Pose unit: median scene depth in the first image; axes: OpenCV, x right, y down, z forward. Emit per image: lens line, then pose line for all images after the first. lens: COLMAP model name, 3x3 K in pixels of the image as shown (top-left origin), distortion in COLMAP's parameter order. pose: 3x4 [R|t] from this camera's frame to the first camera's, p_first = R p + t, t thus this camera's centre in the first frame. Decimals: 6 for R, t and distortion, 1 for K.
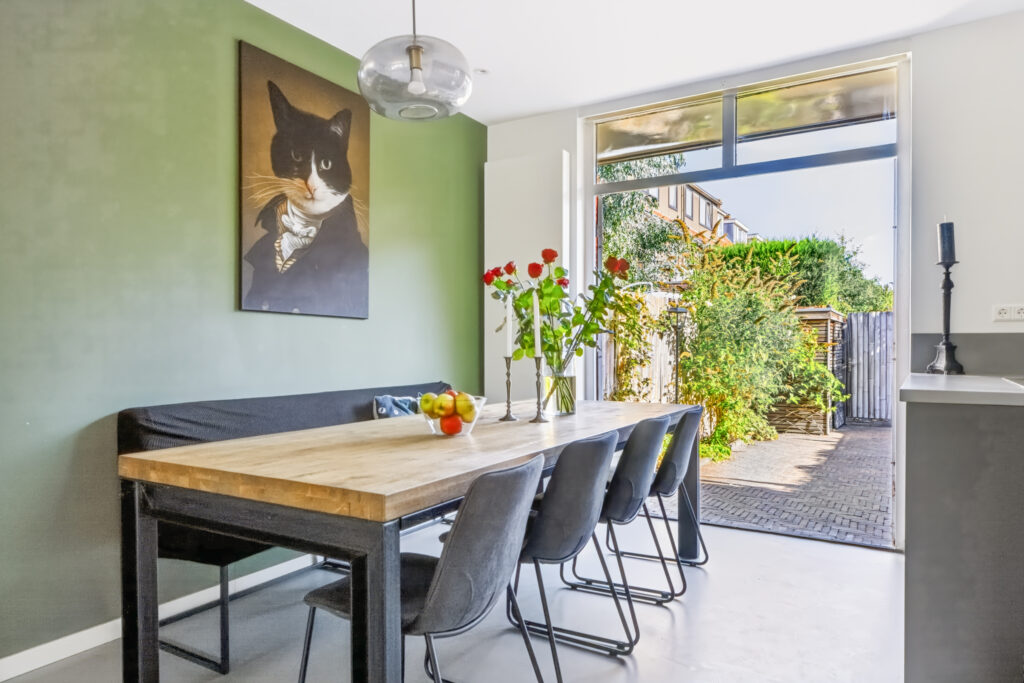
lens RADIAL K [[665.6, 0, 512.0], [0, 665.6, 341.5], [0, 0, 1]] dist [0.001386, 0.000501]
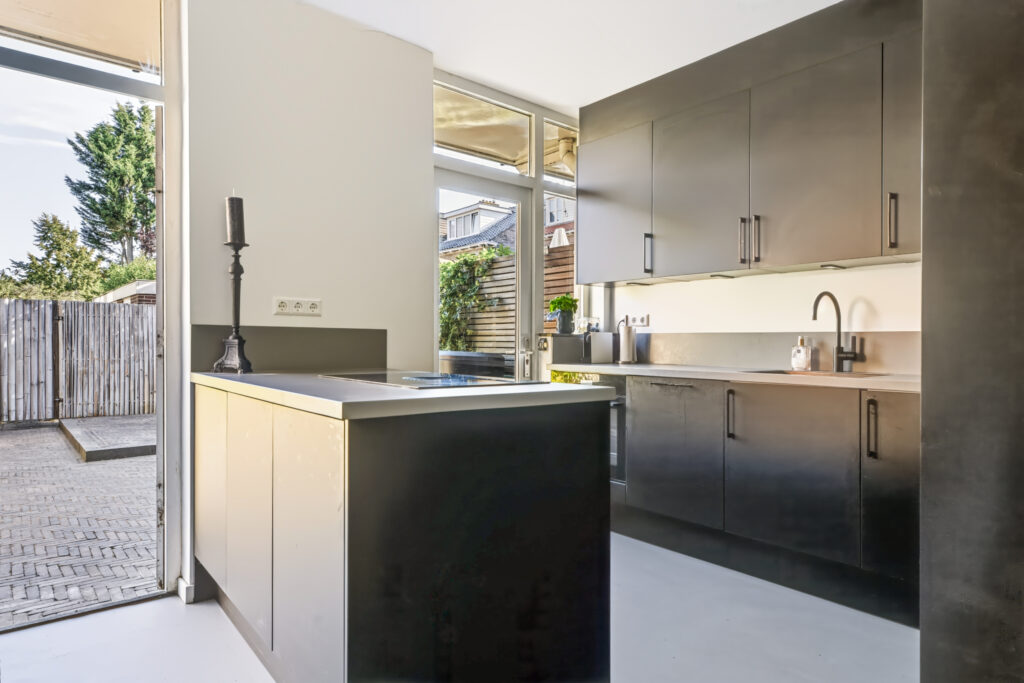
lens RADIAL K [[608.0, 0, 512.0], [0, 608.0, 341.5], [0, 0, 1]] dist [-0.002720, 0.000939]
pose [[0.322936, 0.001021, 0.946420, 0.019675], [-0.013670, 0.999900, 0.003586, 0.000821], [-0.946322, -0.014095, 0.322918, 0.401105]]
